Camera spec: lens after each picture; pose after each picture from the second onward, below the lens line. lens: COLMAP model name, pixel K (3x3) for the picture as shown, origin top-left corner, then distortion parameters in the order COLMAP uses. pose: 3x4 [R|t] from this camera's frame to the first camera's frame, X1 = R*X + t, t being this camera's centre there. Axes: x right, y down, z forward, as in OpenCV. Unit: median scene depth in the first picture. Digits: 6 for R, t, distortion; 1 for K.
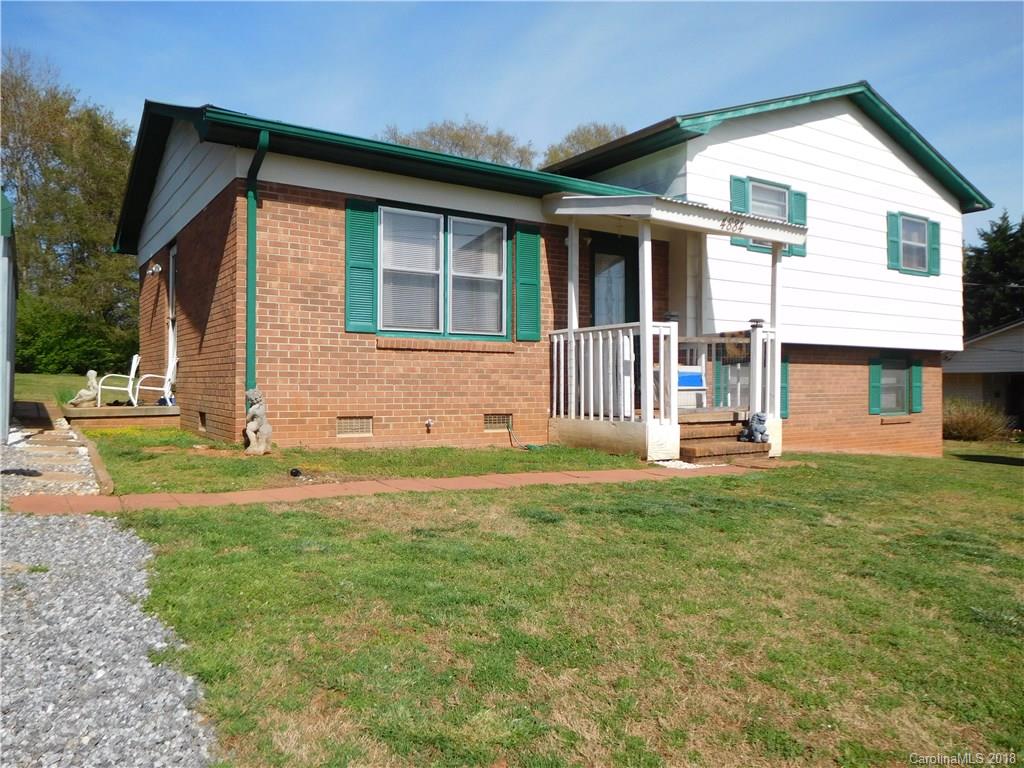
lens RADIAL K [[751.7, 0, 517.5], [0, 751.7, 391.2], [0, 0, 1]] dist [-0.027759, 0.004424]
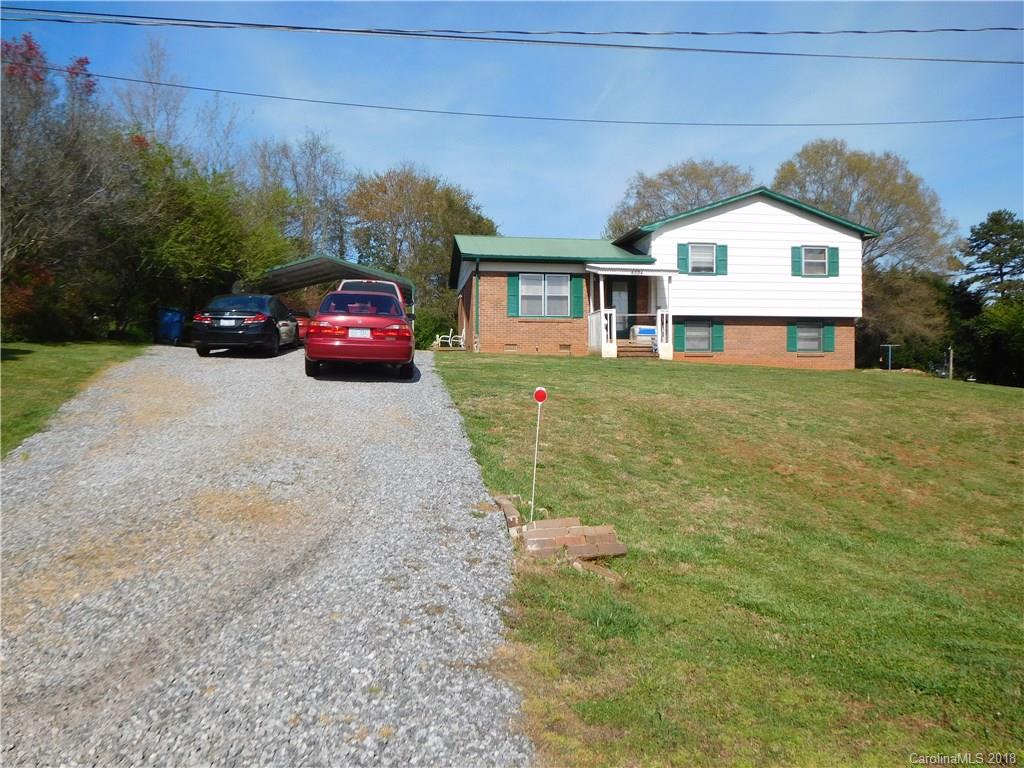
lens RADIAL K [[751.7, 0, 518.9], [0, 751.7, 394.1], [0, 0, 1]] dist [-0.027759, 0.004424]
pose [[0.904338, 0.006580, -0.426766, 0.979243], [-0.001814, 0.999931, 0.011572, 0.175788], [0.426813, -0.009691, 0.904288, -1.530529]]
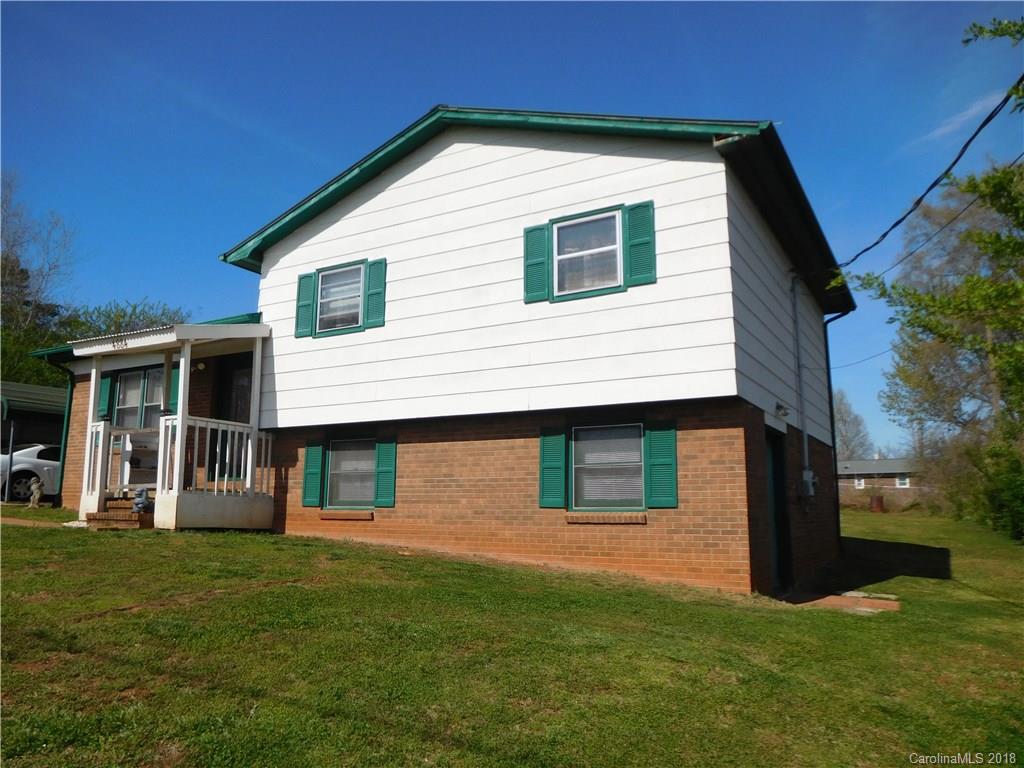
lens RADIAL K [[751.7, 0, 514.9], [0, 751.7, 388.2], [0, 0, 1]] dist [-0.027759, 0.004424]
pose [[0.444079, -0.138866, -0.885161, 1.605290], [-0.018086, 0.986326, -0.163810, 0.053149], [0.895805, 0.088753, 0.435495, 0.966901]]
